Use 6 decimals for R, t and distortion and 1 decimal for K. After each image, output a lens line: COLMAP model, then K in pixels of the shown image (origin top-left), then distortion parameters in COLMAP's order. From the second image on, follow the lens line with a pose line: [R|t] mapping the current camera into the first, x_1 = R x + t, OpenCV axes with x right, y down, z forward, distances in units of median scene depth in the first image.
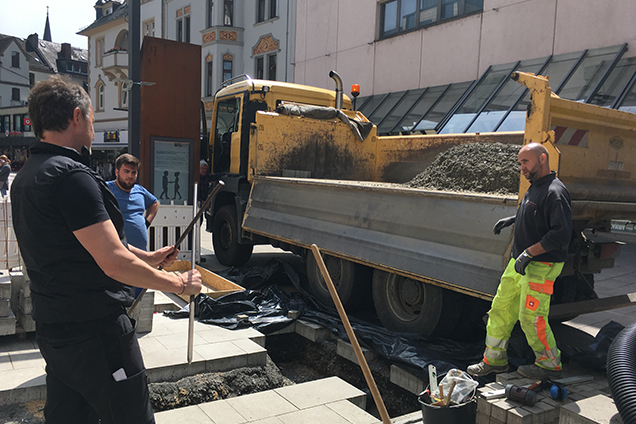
lens RADIAL K [[535.0, 0, 321.1], [0, 535.0, 213.7], [0, 0, 1]] dist [0.051125, -0.015639]
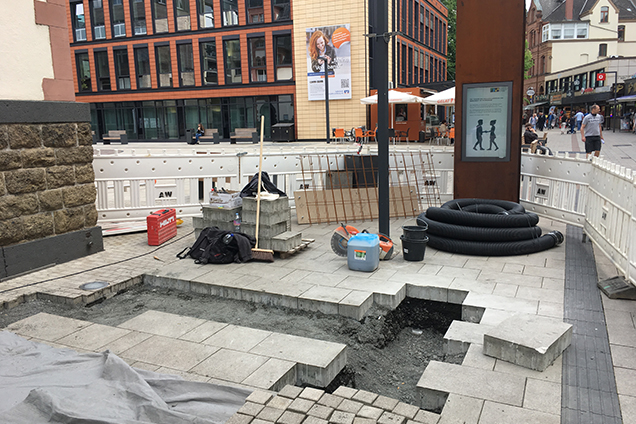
lens RADIAL K [[535.0, 0, 321.0], [0, 535.0, 210.5], [0, 0, 1]] dist [0.051125, -0.015639]
pose [[0.518995, 0.084233, -0.850617, 0.380034], [-0.022223, 0.996126, 0.085083, 0.004802], [0.854489, -0.025254, 0.518856, 0.264787]]
